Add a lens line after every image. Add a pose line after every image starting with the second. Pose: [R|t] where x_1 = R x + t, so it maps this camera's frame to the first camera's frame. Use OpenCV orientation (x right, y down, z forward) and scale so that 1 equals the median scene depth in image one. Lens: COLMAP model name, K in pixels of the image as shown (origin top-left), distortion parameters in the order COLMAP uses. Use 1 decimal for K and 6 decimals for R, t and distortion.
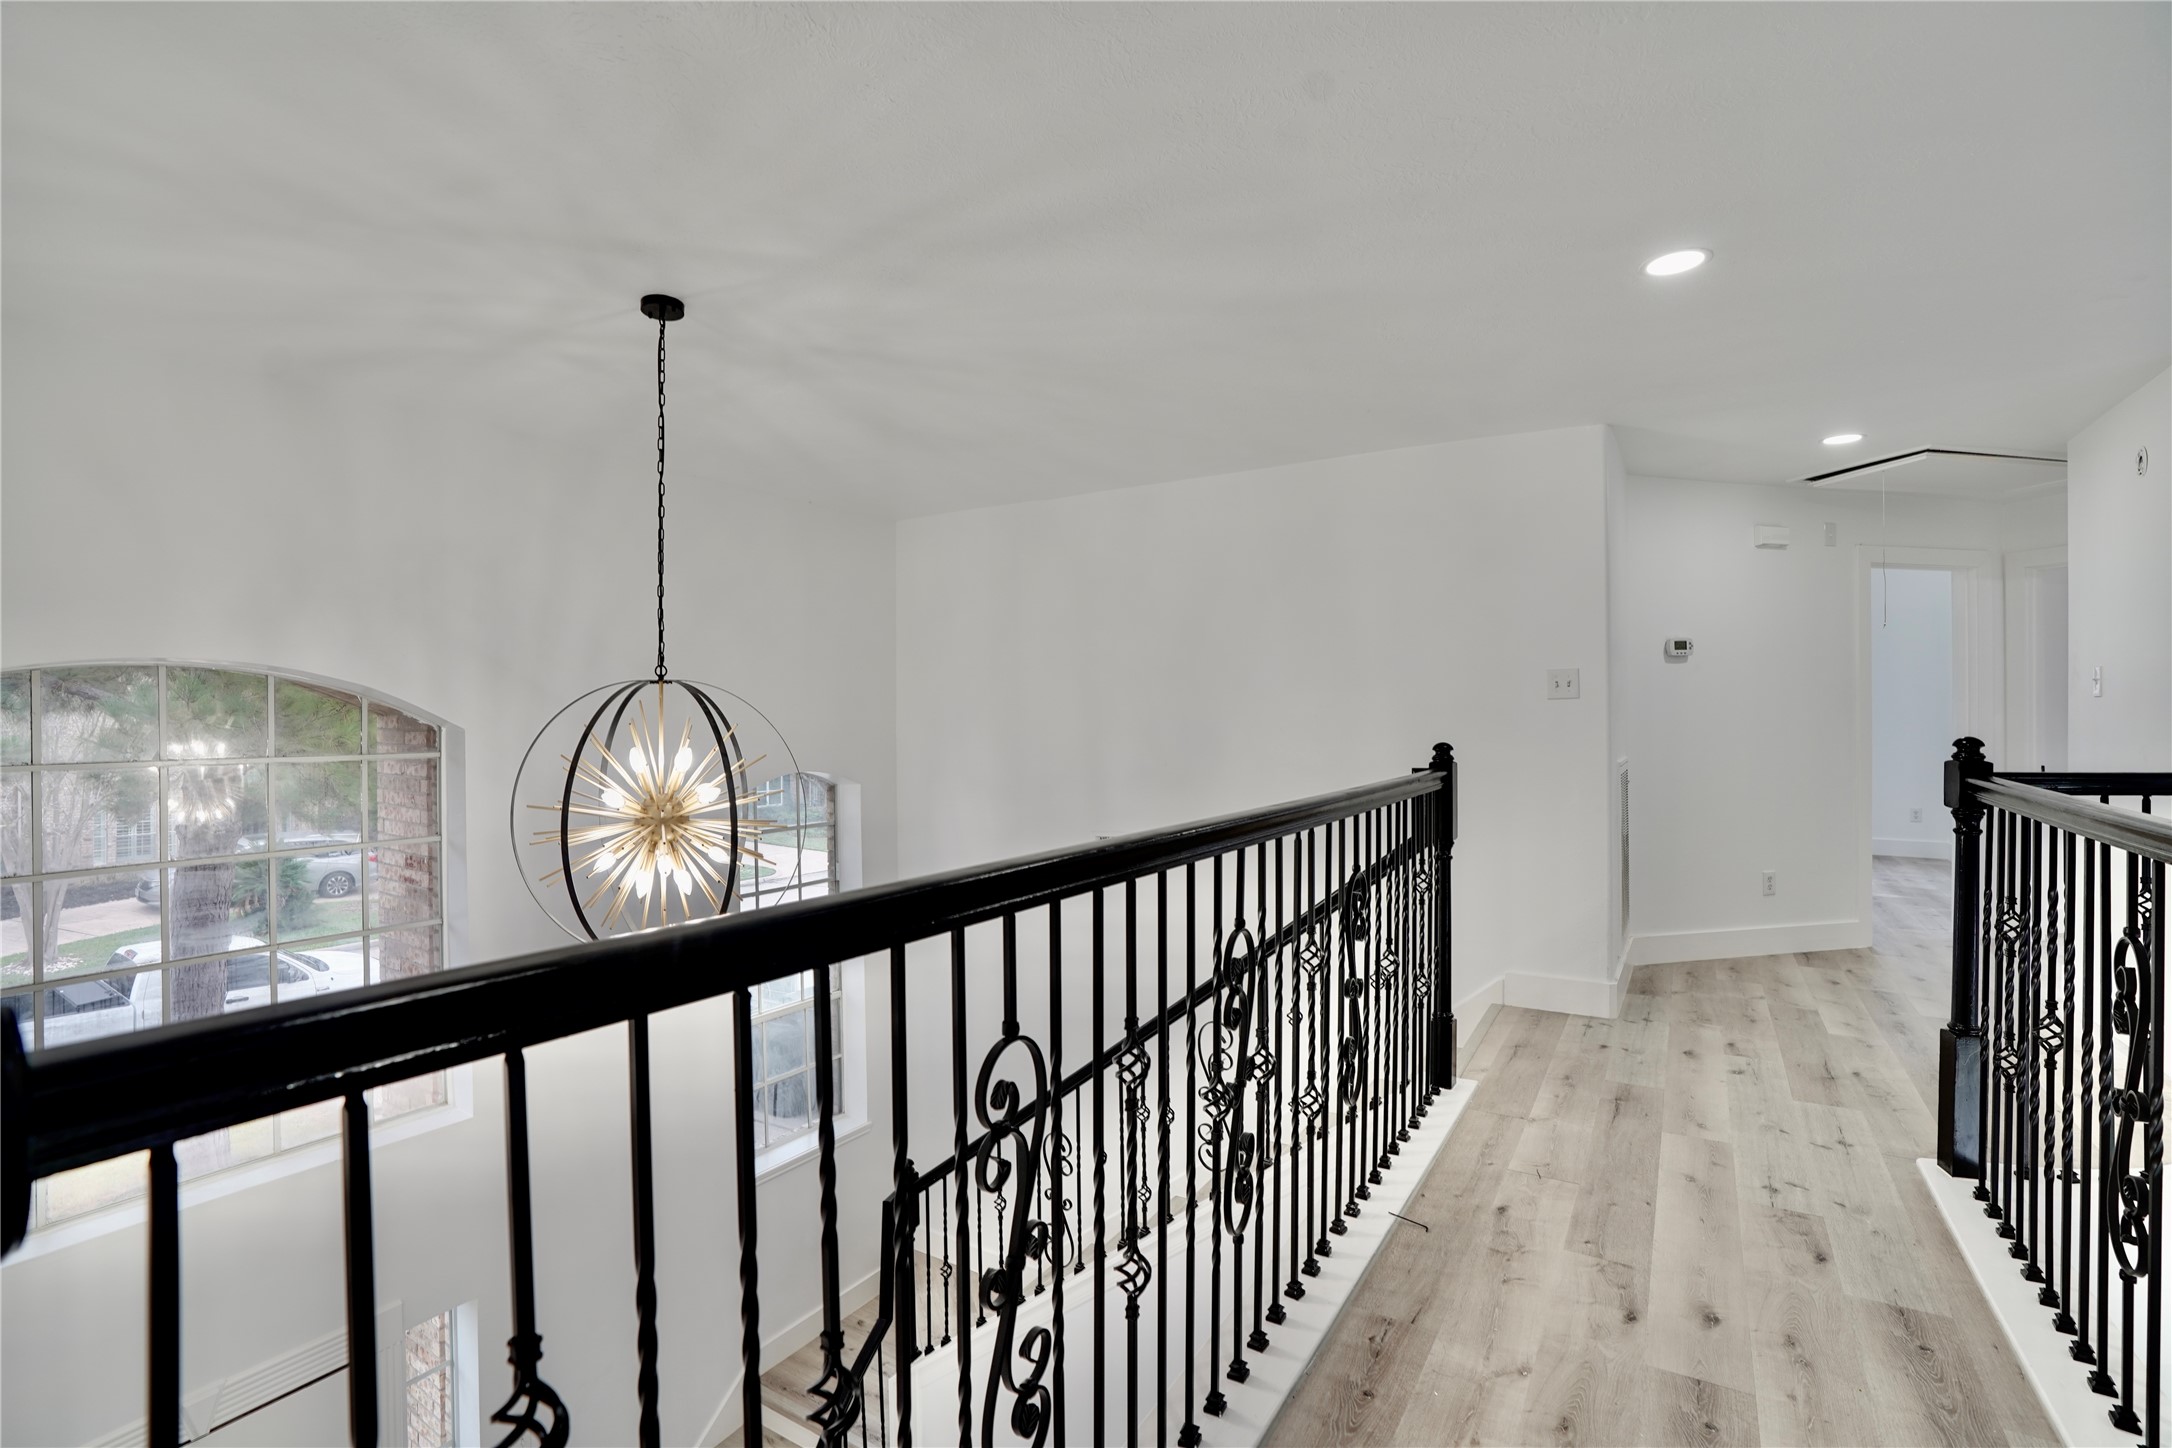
lens RADIAL K [[992.3, 0, 1086.0], [0, 992.3, 724.0], [0, 0, 1]] dist [-0.069655, 0.027258]
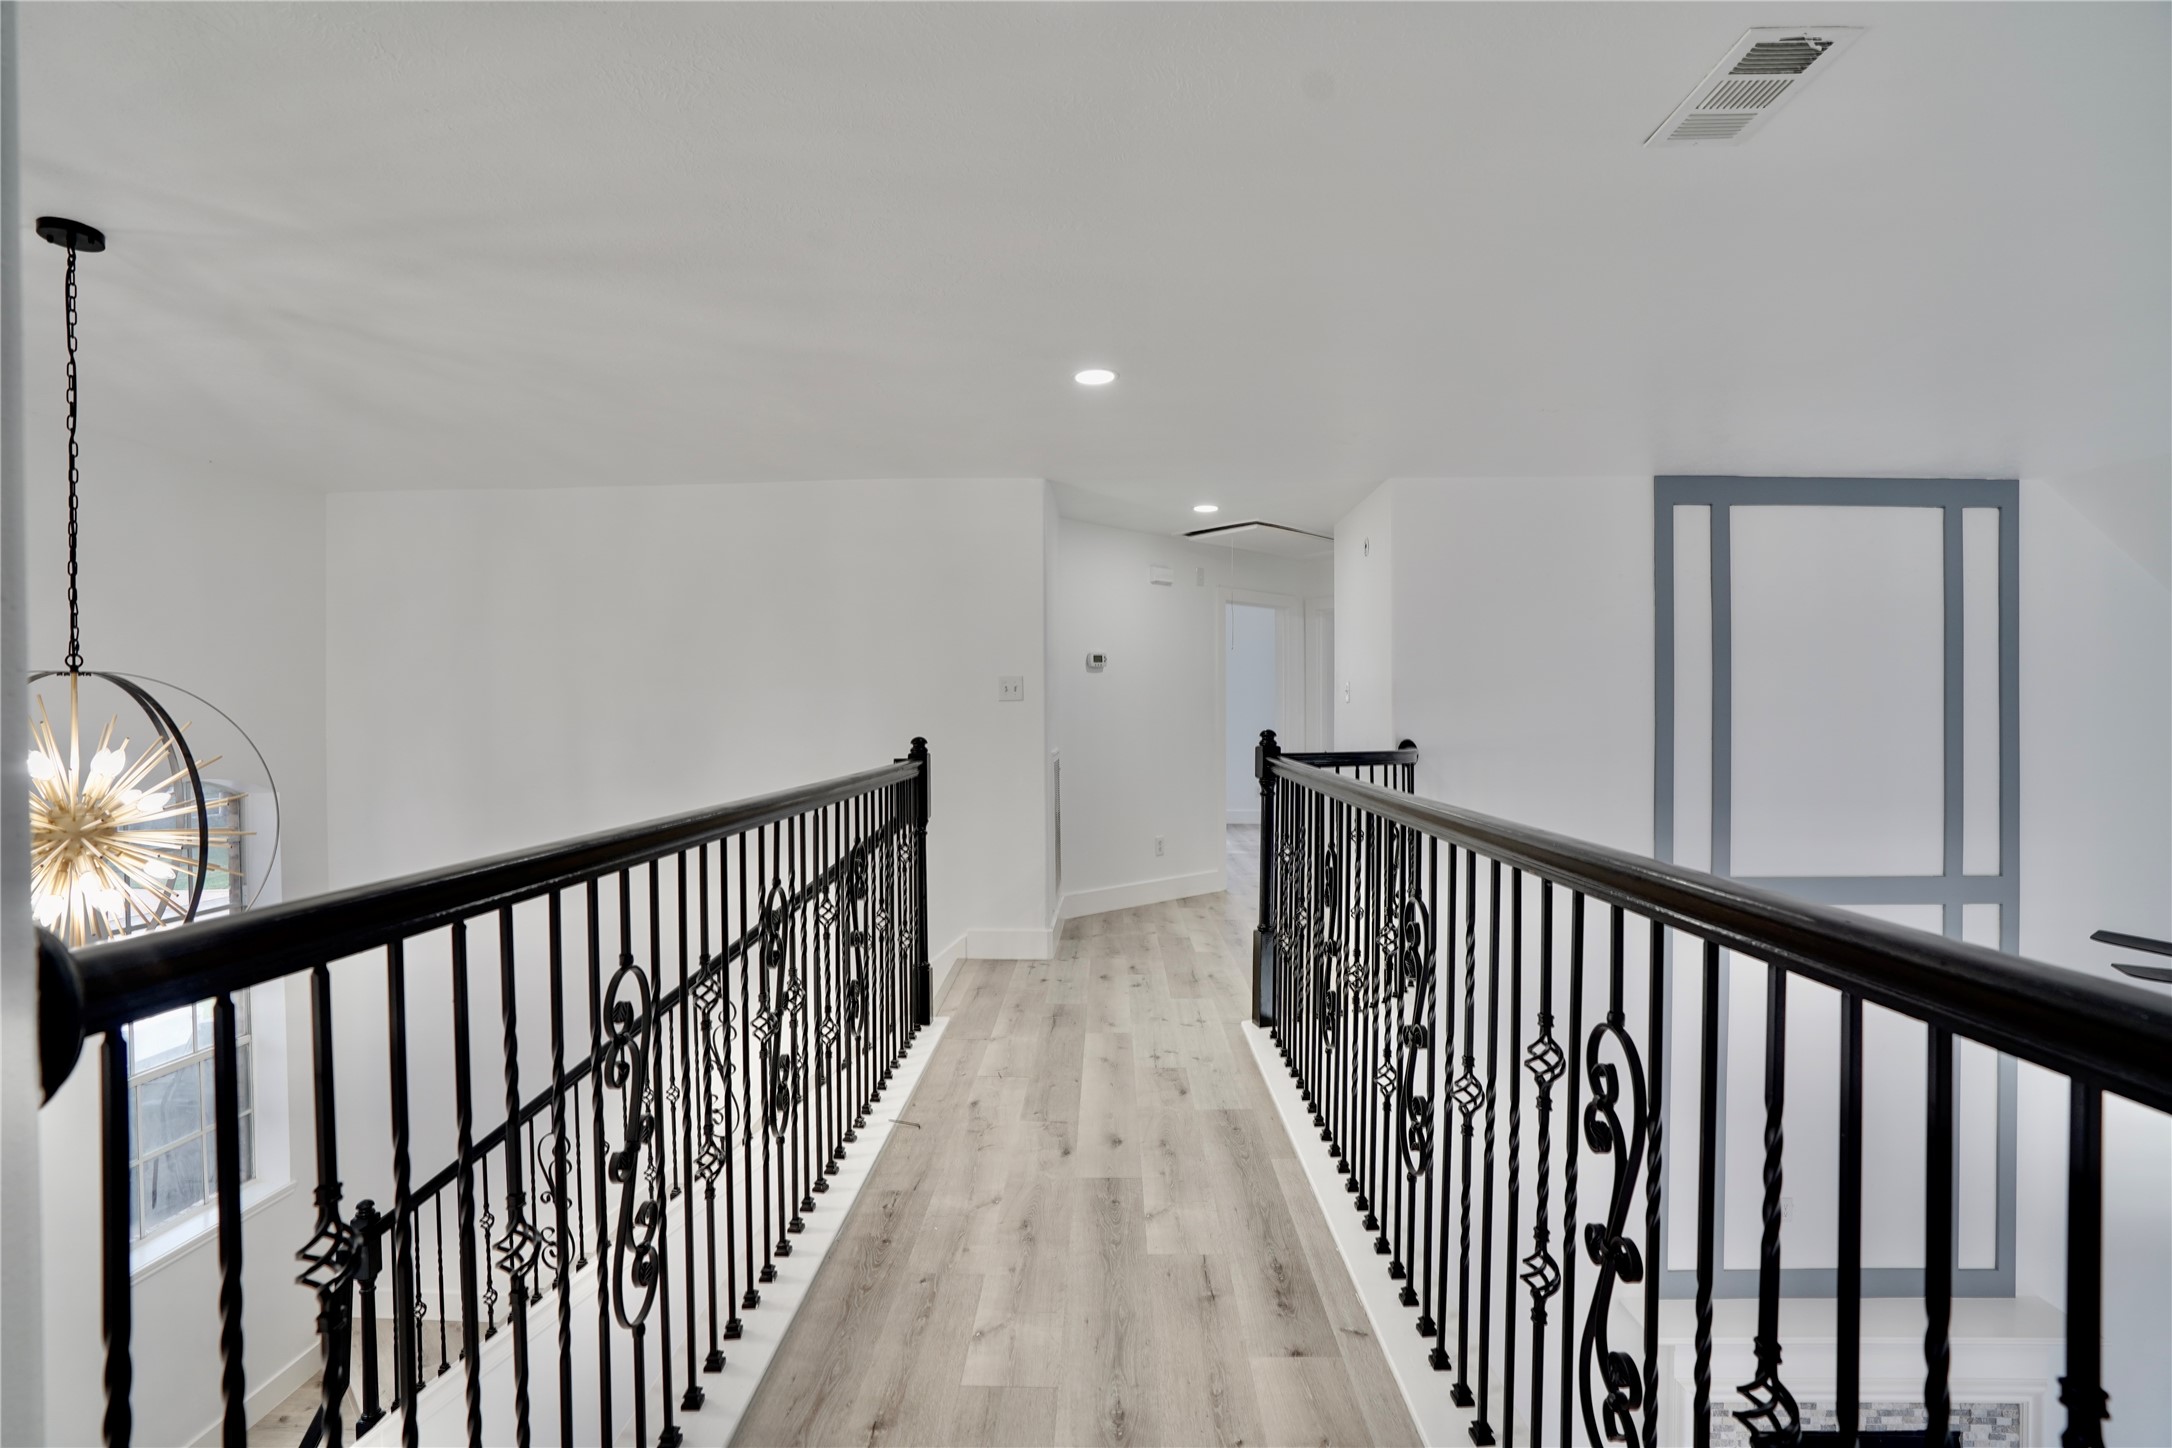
lens RADIAL K [[1012.4, 0, 1082.2], [0, 1012.4, 716.3], [0, 0, 1]] dist [-0.072939, 0.028301]
pose [[0.863116, 0.001567, 0.505004, -0.107431], [0.001878, 0.999978, -0.006313, 0.002091], [-0.505003, 0.006397, 0.863094, -0.200401]]
